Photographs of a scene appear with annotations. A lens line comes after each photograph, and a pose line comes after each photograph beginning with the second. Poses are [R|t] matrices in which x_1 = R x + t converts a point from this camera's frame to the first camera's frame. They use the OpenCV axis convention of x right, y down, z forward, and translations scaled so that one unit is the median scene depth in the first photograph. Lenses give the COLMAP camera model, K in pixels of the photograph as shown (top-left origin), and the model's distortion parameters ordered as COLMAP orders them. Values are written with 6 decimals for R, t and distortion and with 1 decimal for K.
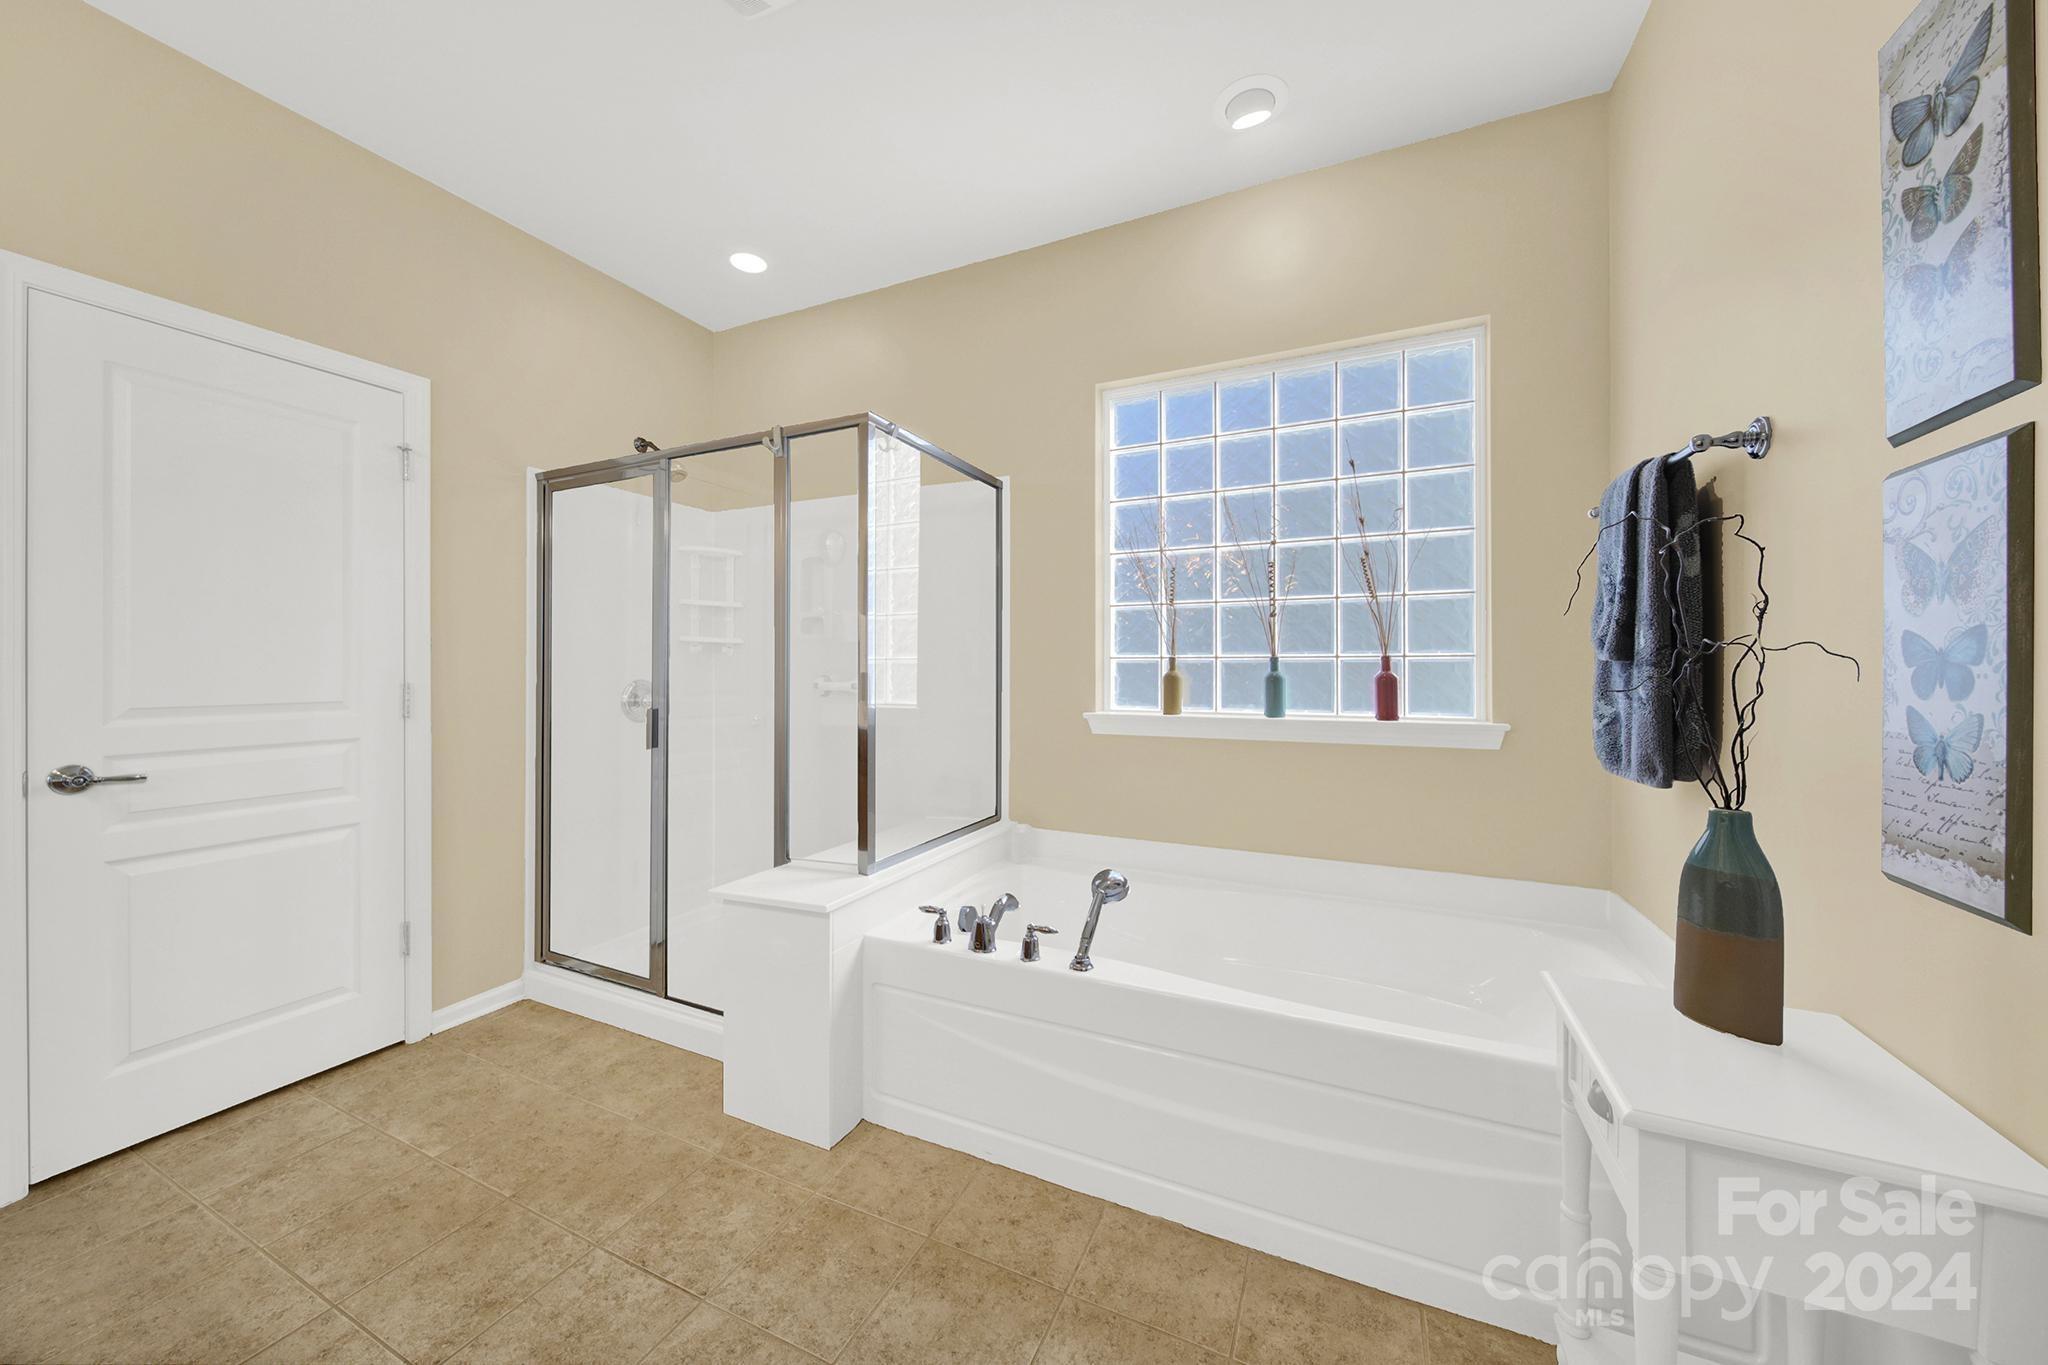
lens RADIAL K [[732.0, 0, 1020.2], [0, 732.0, 664.6], [0, 0, 1]] dist [-0.000788, -0.000180]
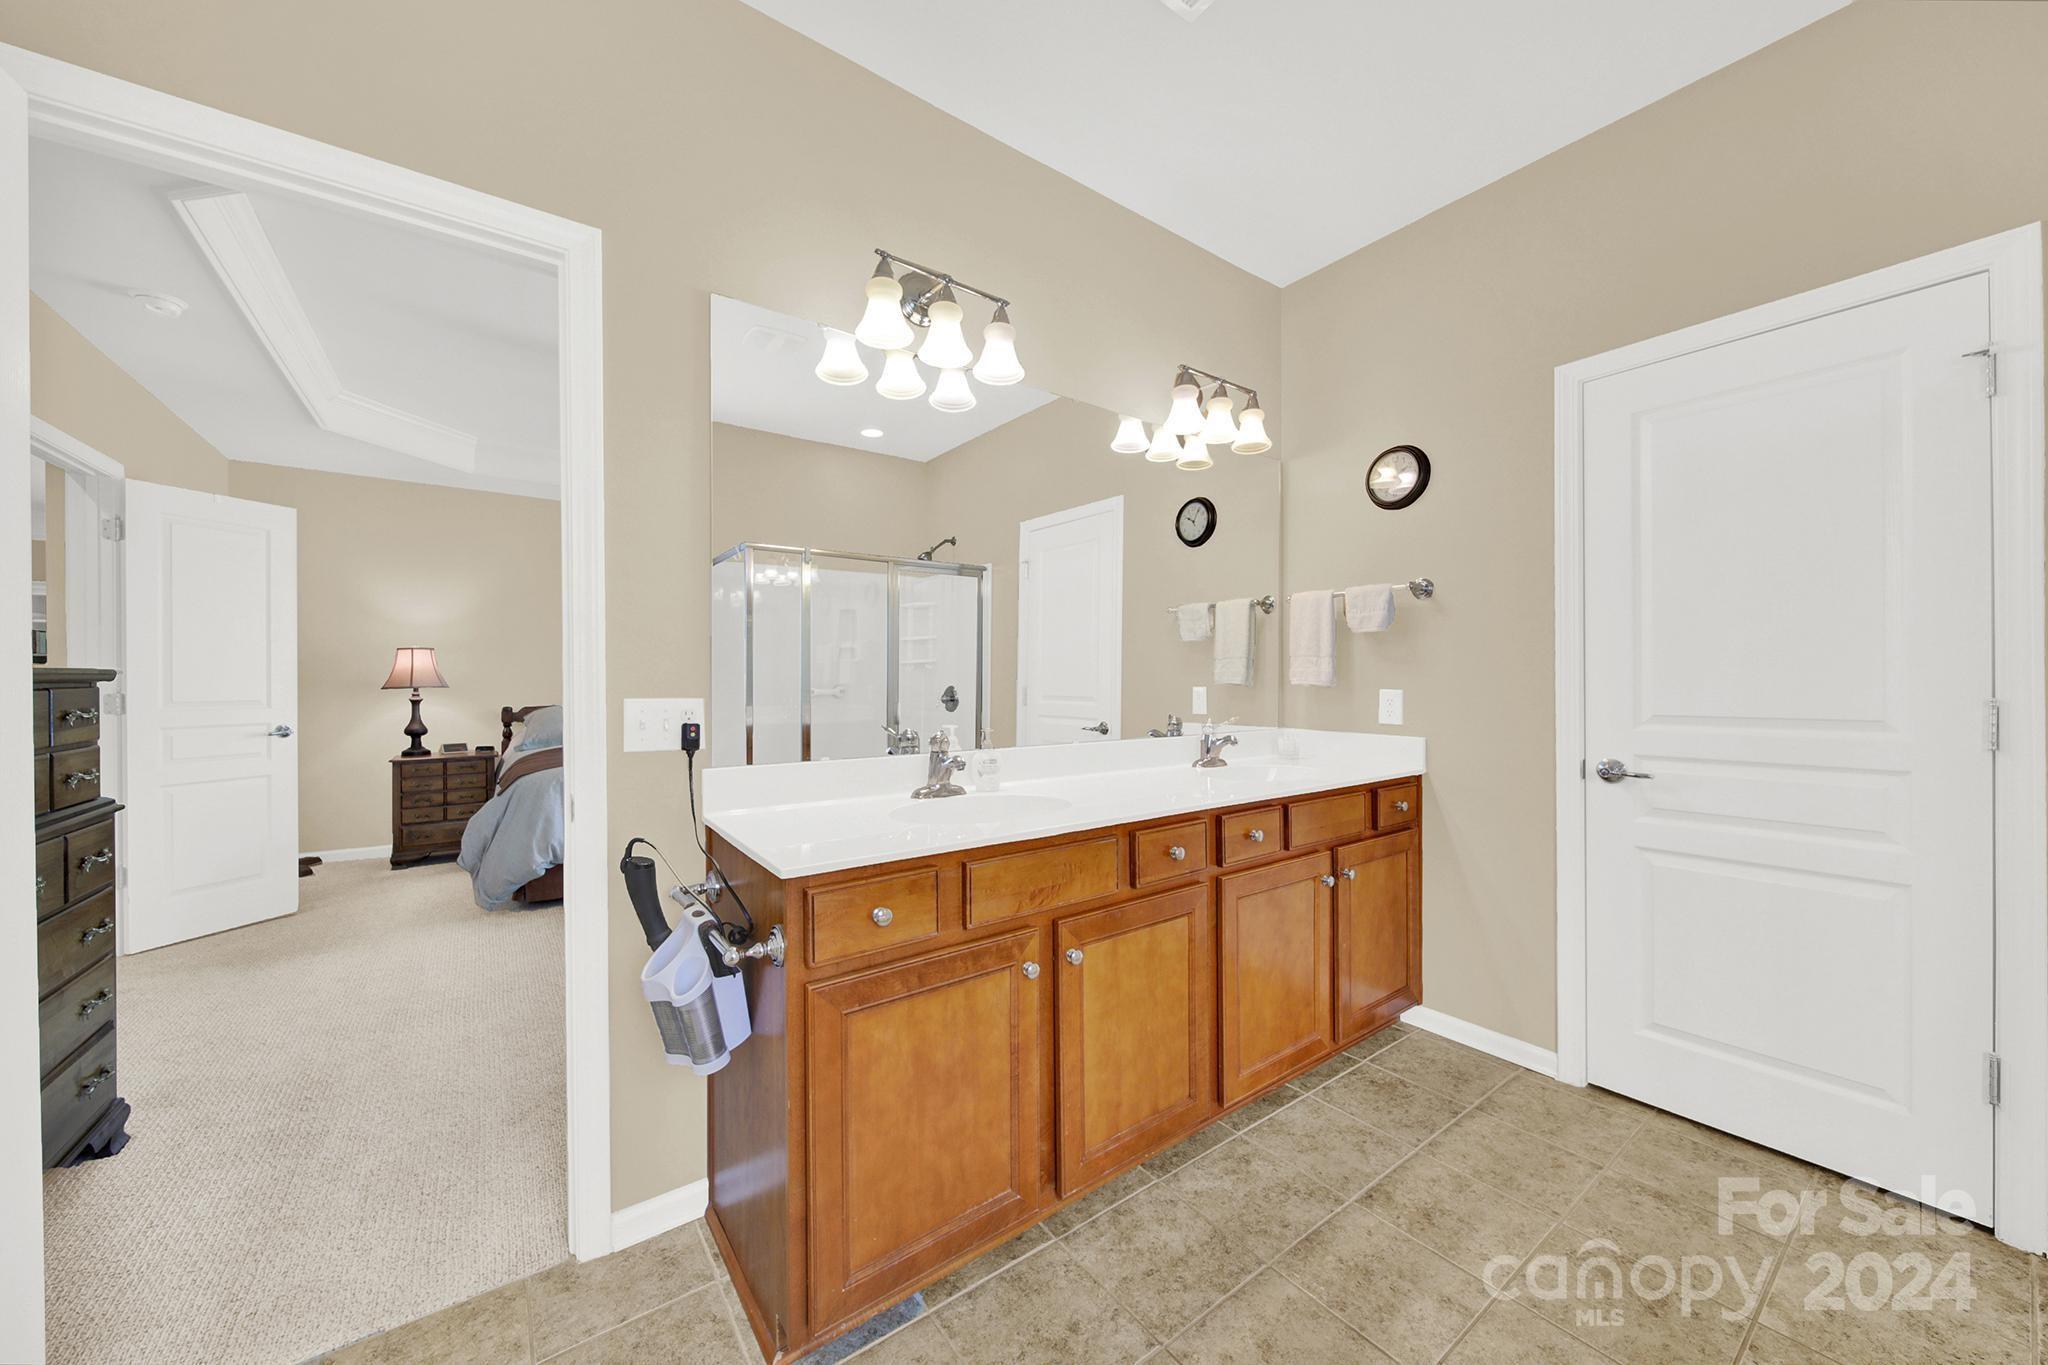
lens RADIAL K [[733.0, 0, 1019.6], [0, 733.0, 676.3], [0, 0, 1]] dist [-0.001570, -0.000115]
pose [[-0.487314, -0.000358, -0.873227, 0.244319], [0.010940, 0.999919, -0.006515, -0.004237], [0.873158, -0.012728, -0.487270, 0.718606]]
